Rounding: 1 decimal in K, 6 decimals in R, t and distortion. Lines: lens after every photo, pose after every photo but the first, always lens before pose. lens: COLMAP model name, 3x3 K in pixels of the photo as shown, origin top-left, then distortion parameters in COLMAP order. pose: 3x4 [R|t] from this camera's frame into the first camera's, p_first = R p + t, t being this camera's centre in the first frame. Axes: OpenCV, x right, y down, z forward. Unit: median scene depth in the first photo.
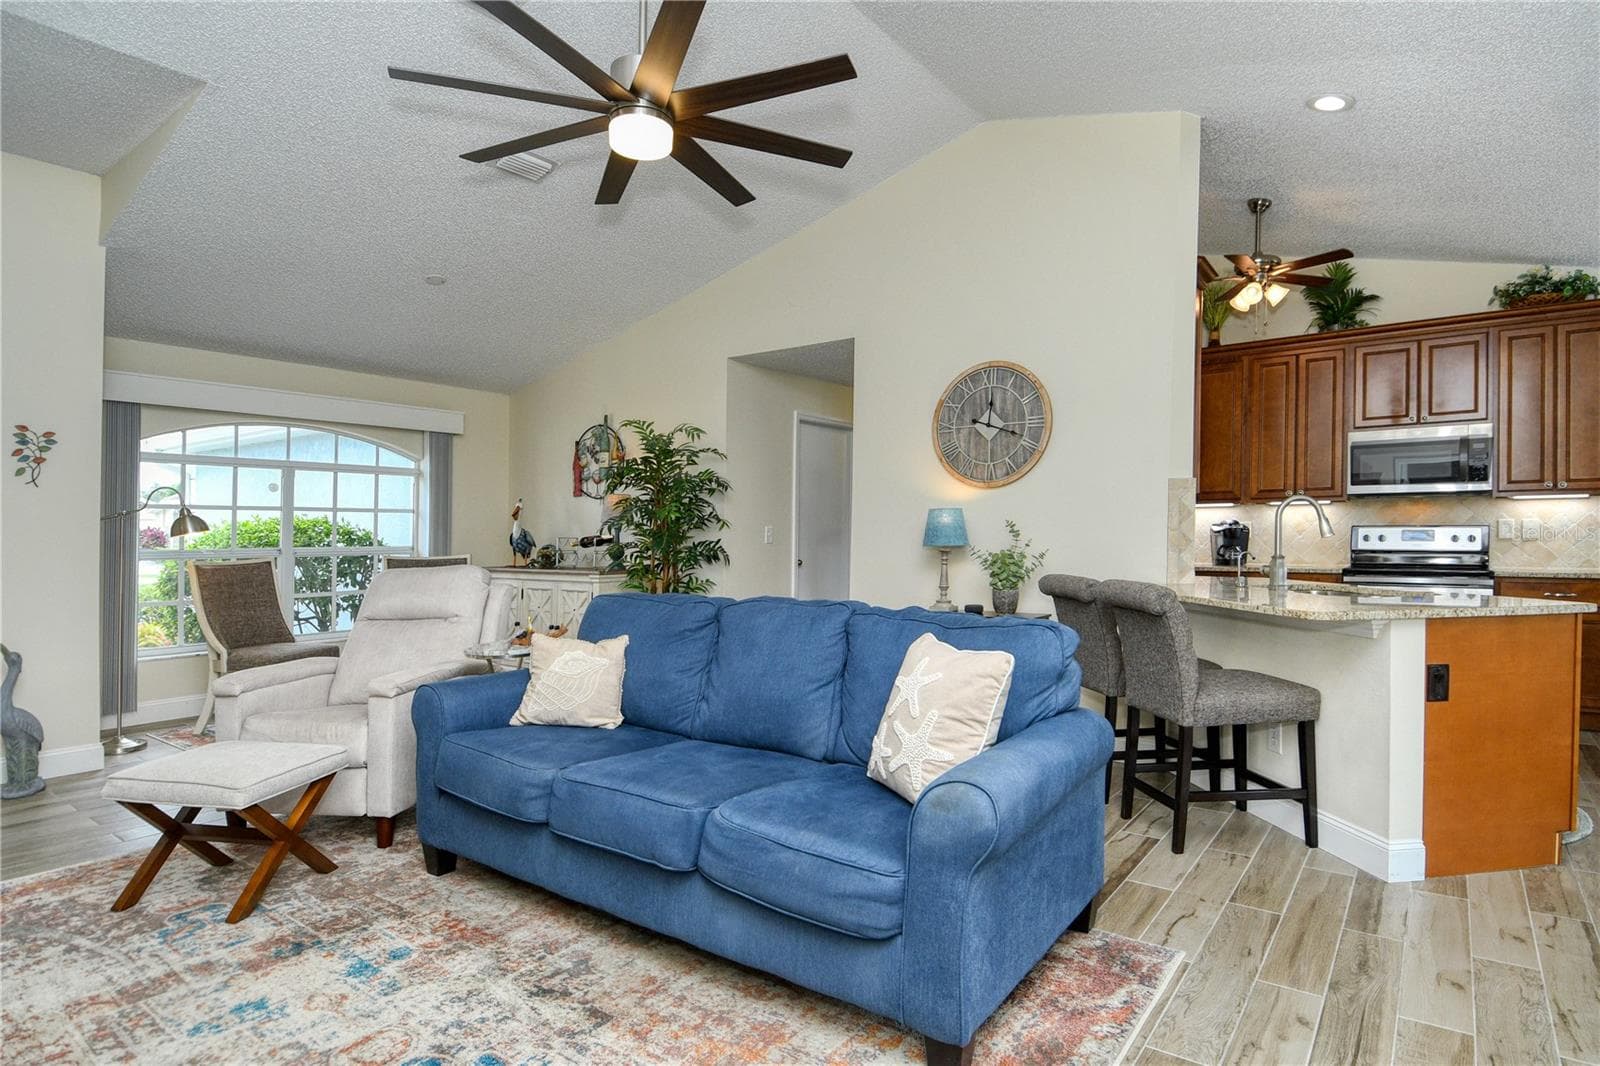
lens RADIAL K [[868.9, 0, 783.3], [0, 868.9, 541.3], [0, 0, 1]] dist [0.022241, -0.033122]
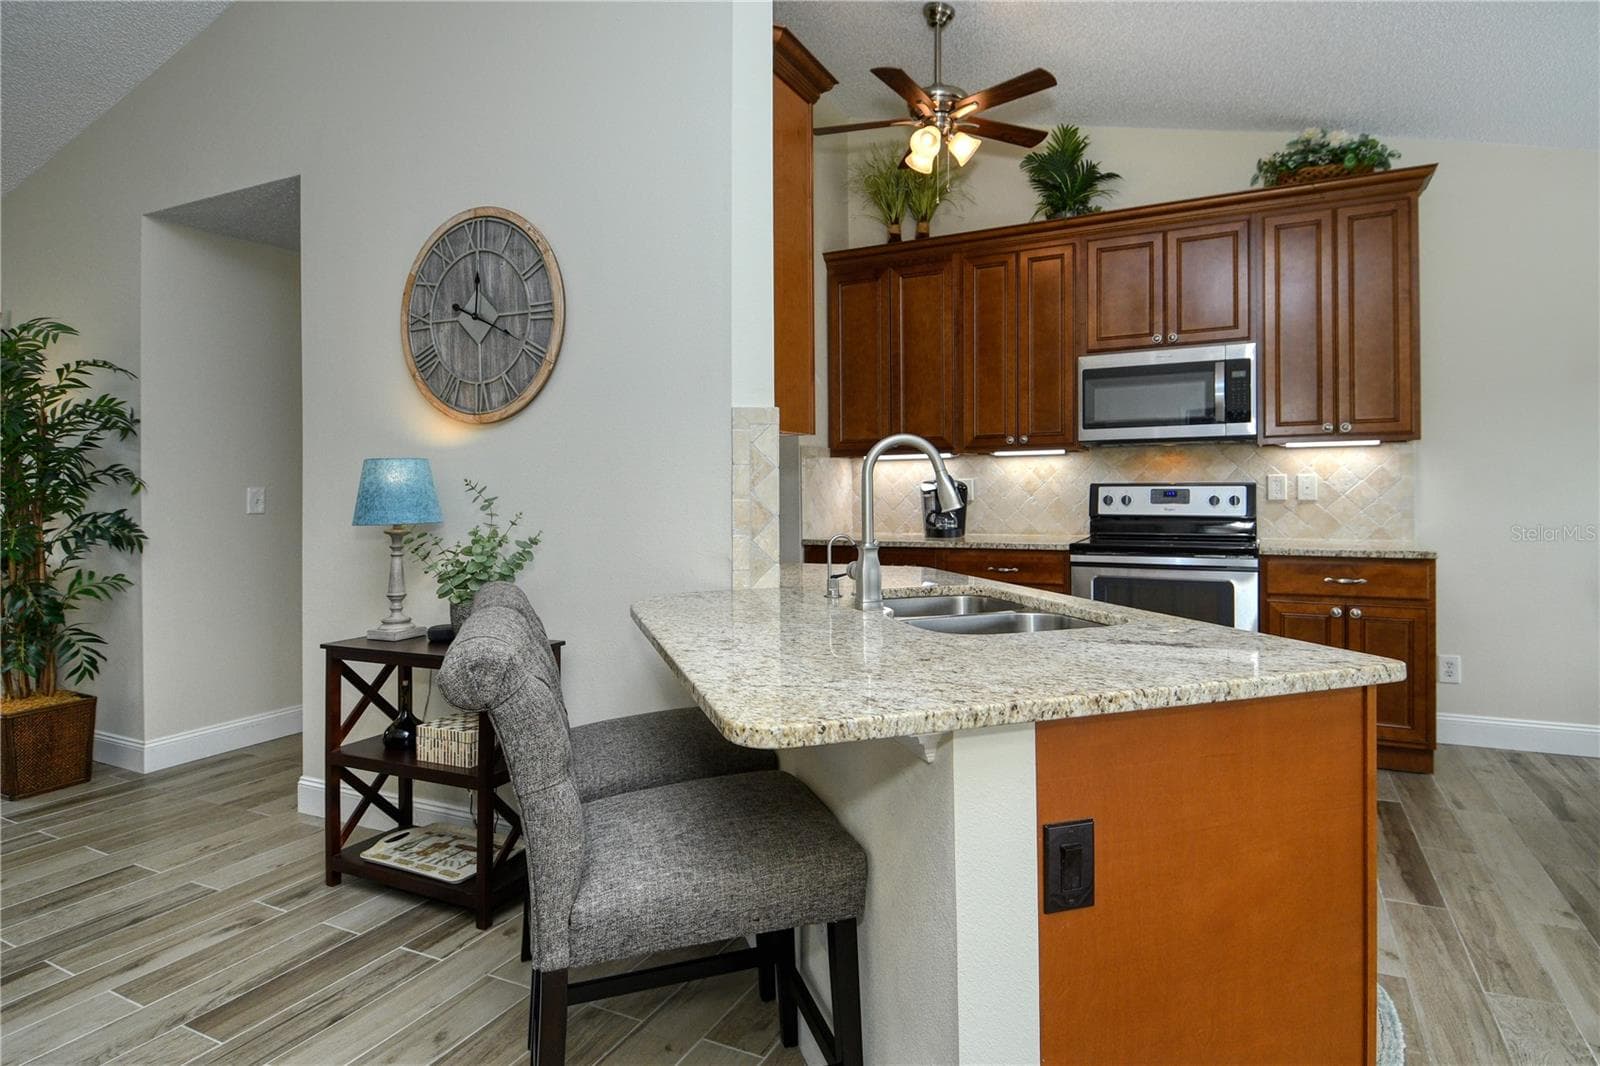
lens RADIAL K [[868.9, 0, 798.5], [0, 868.9, 482.2], [0, 0, 1]] dist [0.022241, -0.033122]
pose [[0.986190, -0.003637, 0.165578, 0.317184], [0.006467, 0.999842, -0.016557, -0.009557], [-0.165491, 0.017399, 0.986058, 0.345200]]
